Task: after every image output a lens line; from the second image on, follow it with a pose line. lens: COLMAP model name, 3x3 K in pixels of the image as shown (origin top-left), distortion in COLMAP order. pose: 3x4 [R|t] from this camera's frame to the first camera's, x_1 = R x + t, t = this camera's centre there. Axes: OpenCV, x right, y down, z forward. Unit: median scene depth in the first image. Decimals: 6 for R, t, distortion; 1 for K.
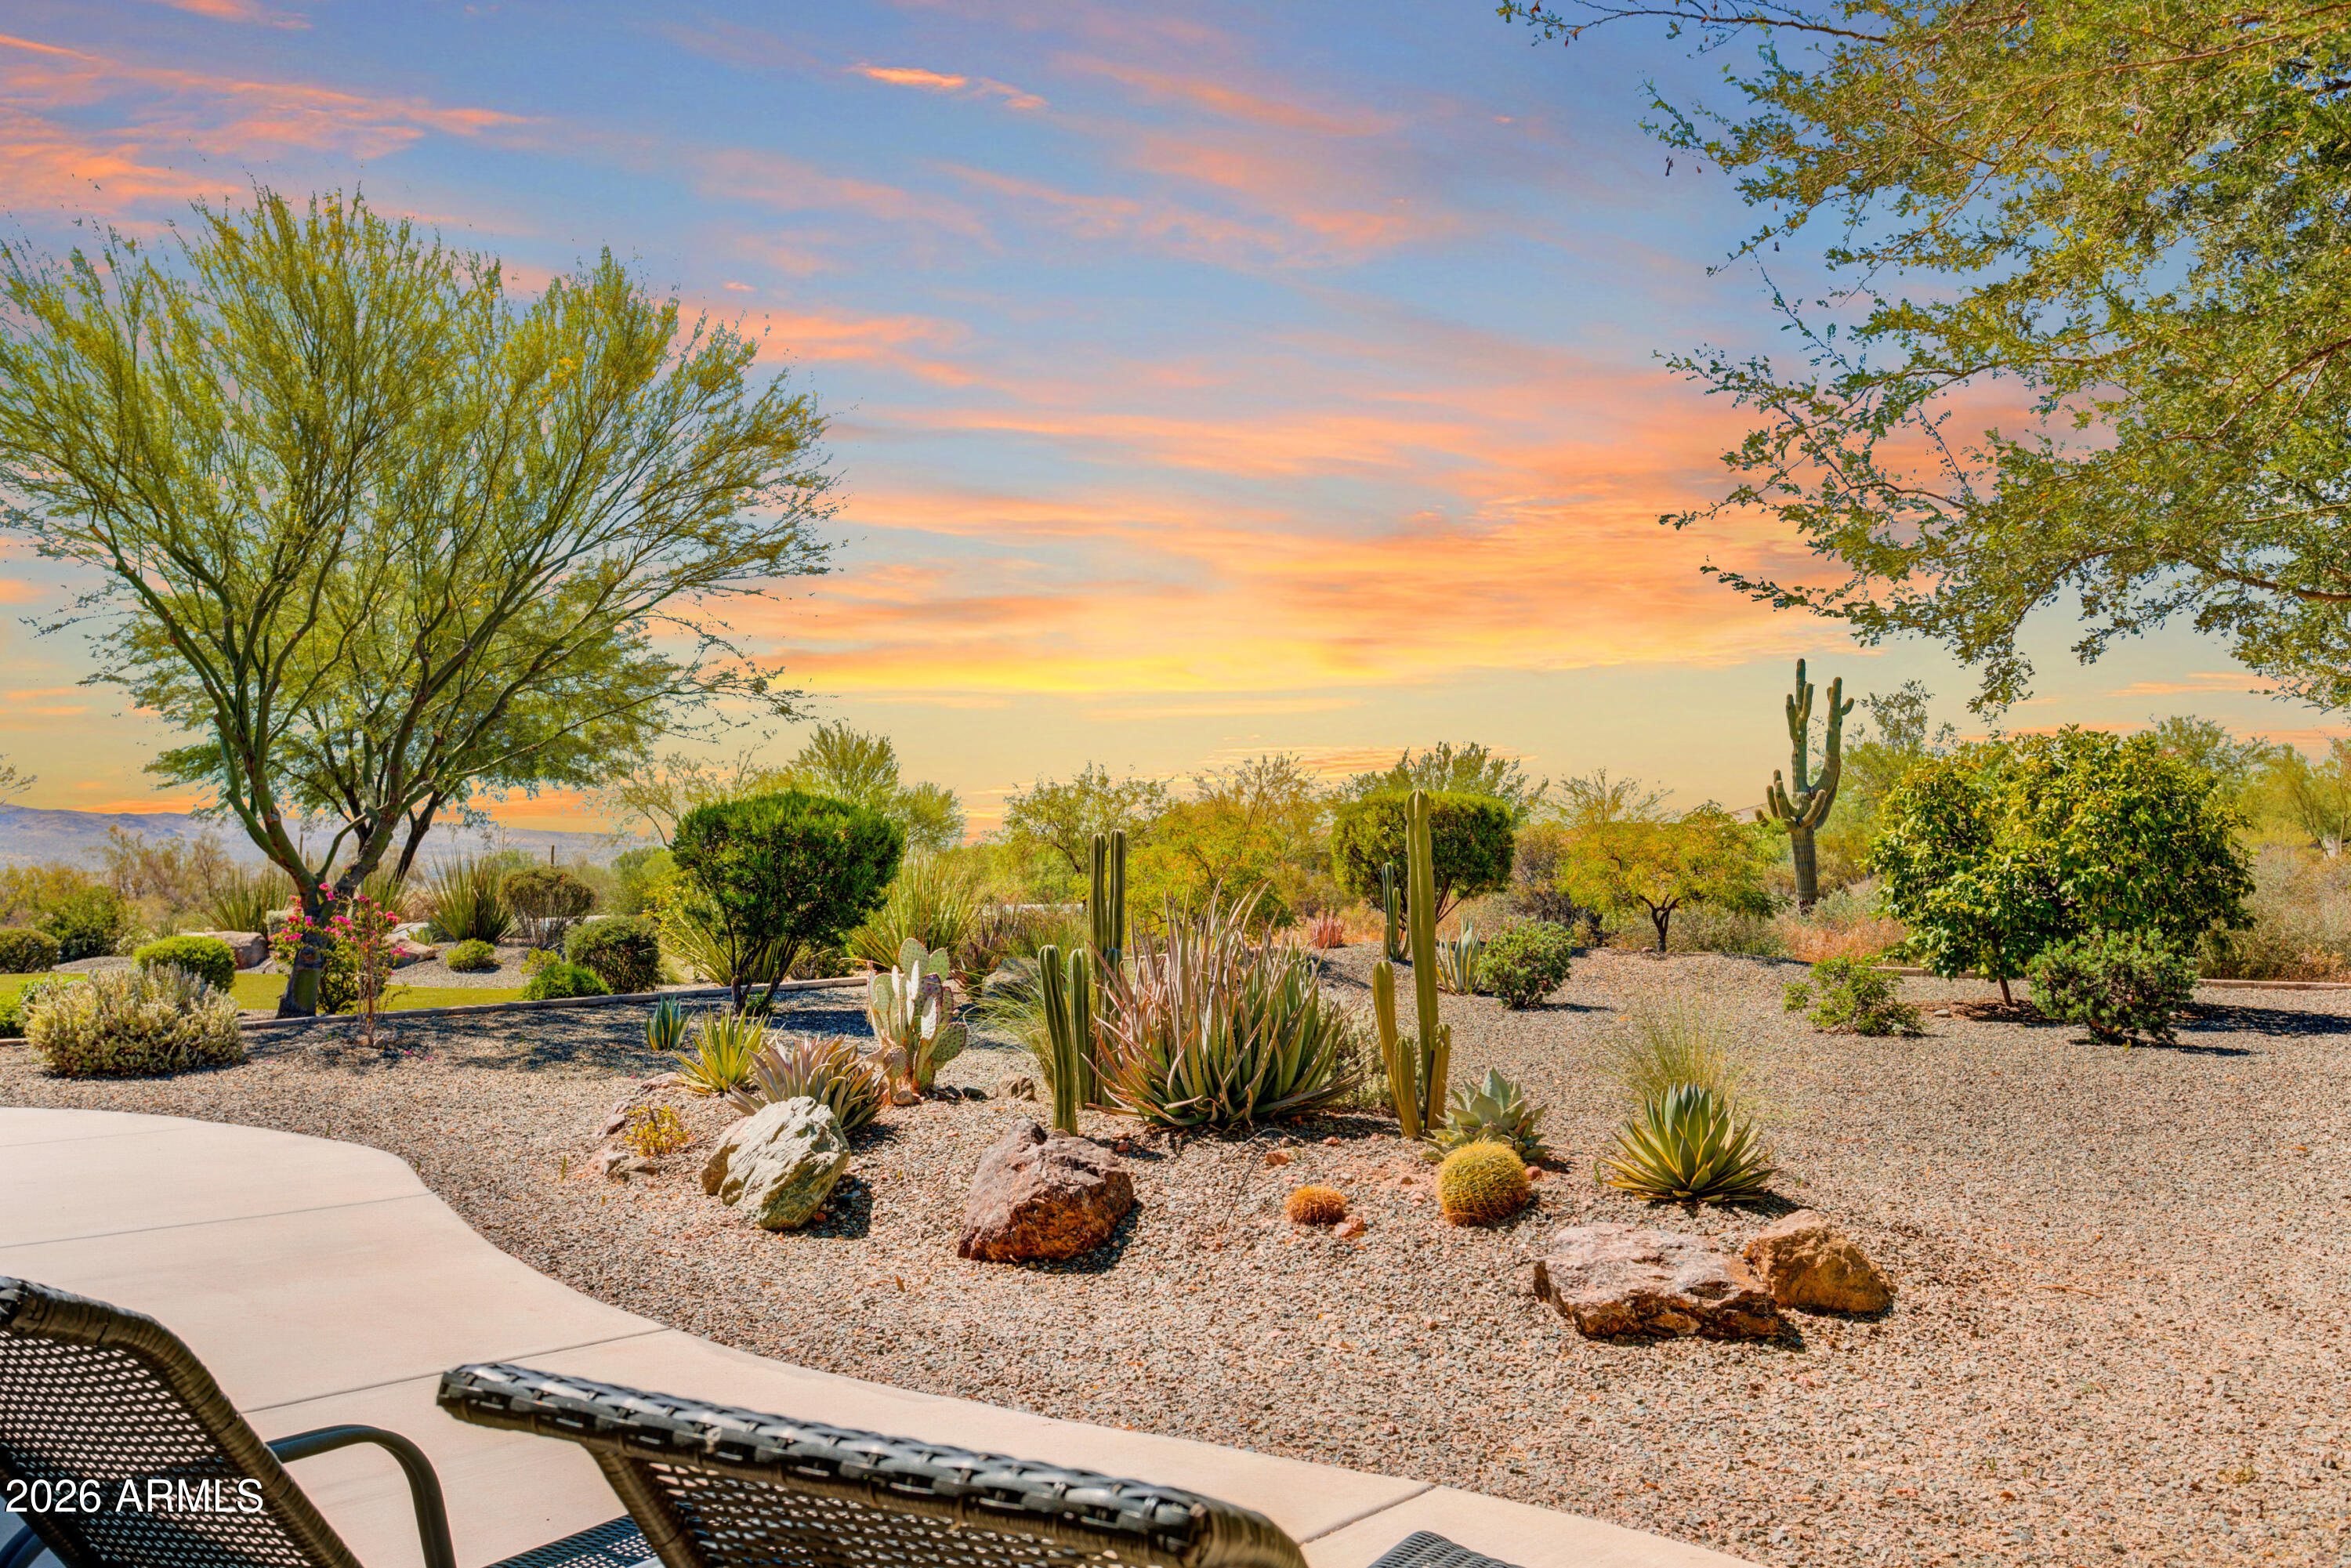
lens RADIAL K [[2060.3, 0, 1175.5], [0, 2060.3, 784.0], [0, 0, 1]] dist [-0.001618, -0.005083]
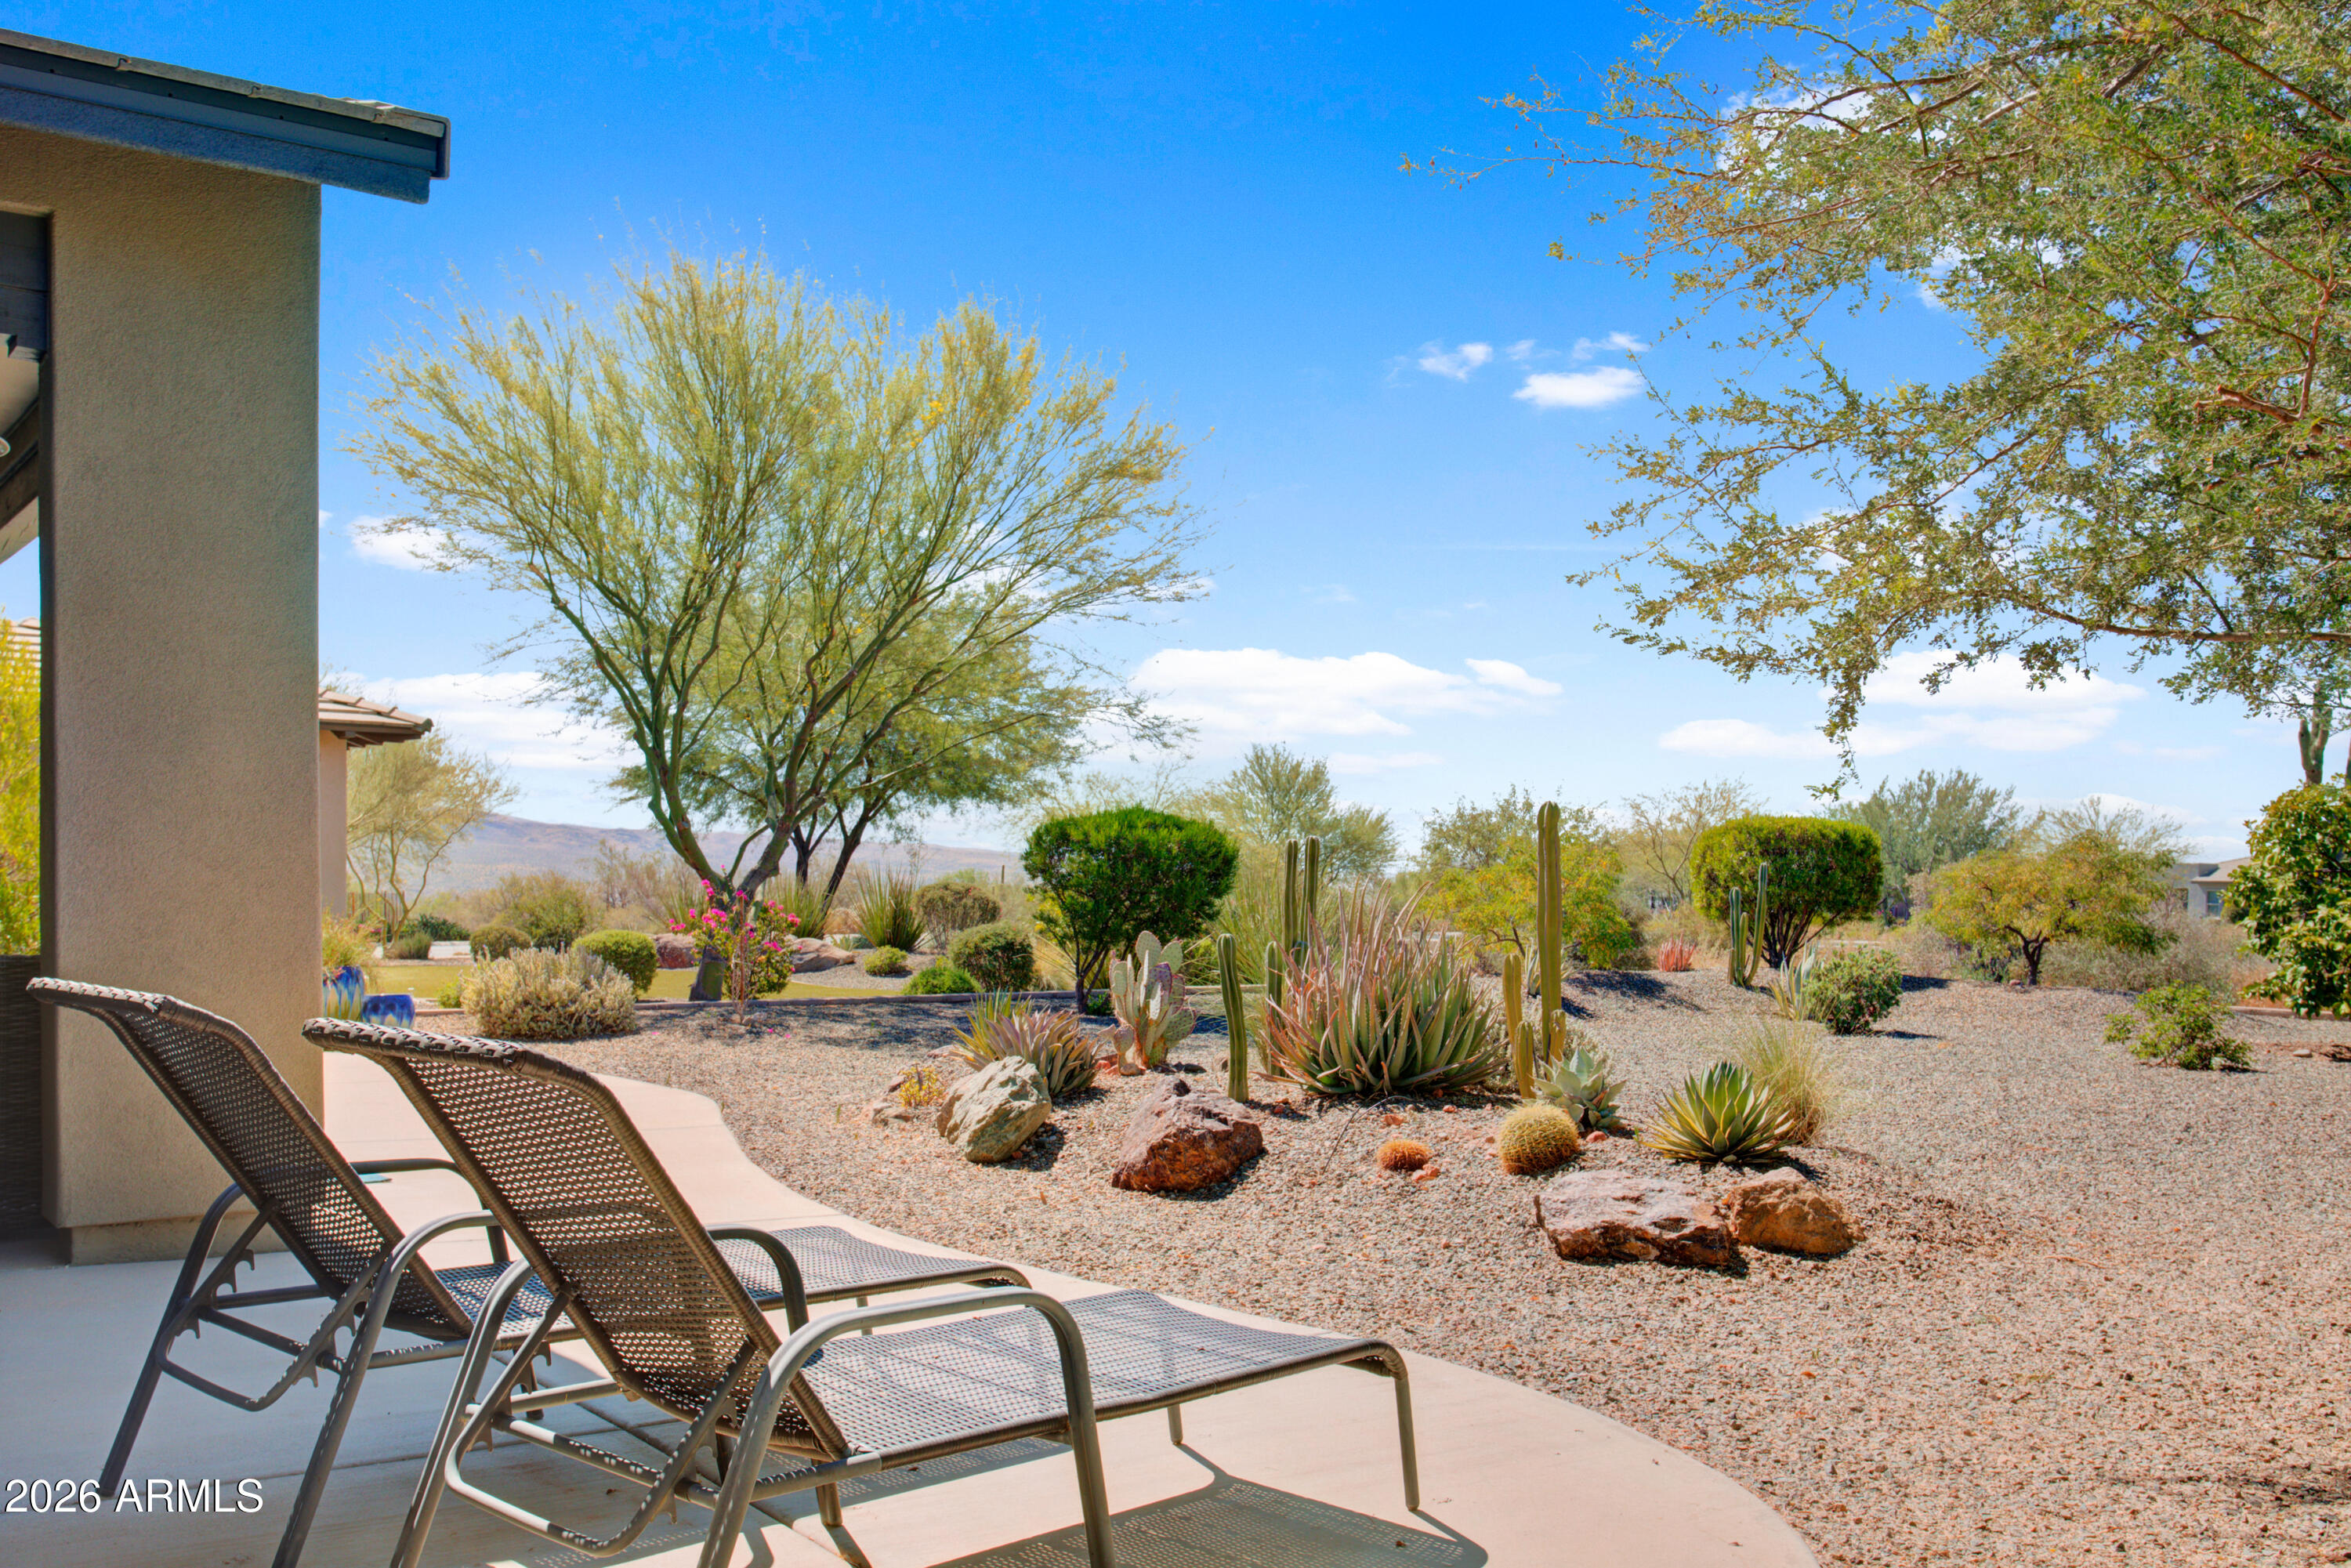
lens RADIAL K [[2124.8, 0, 1178.1], [0, 2124.8, 915.1], [0, 0, 1]] dist [-0.006403, -0.000935]
pose [[0.976678, 0.022499, -0.213525, 0.085359], [-0.011943, 0.998648, 0.050601, 0.004300], [0.214375, -0.046871, 0.975626, -0.082375]]
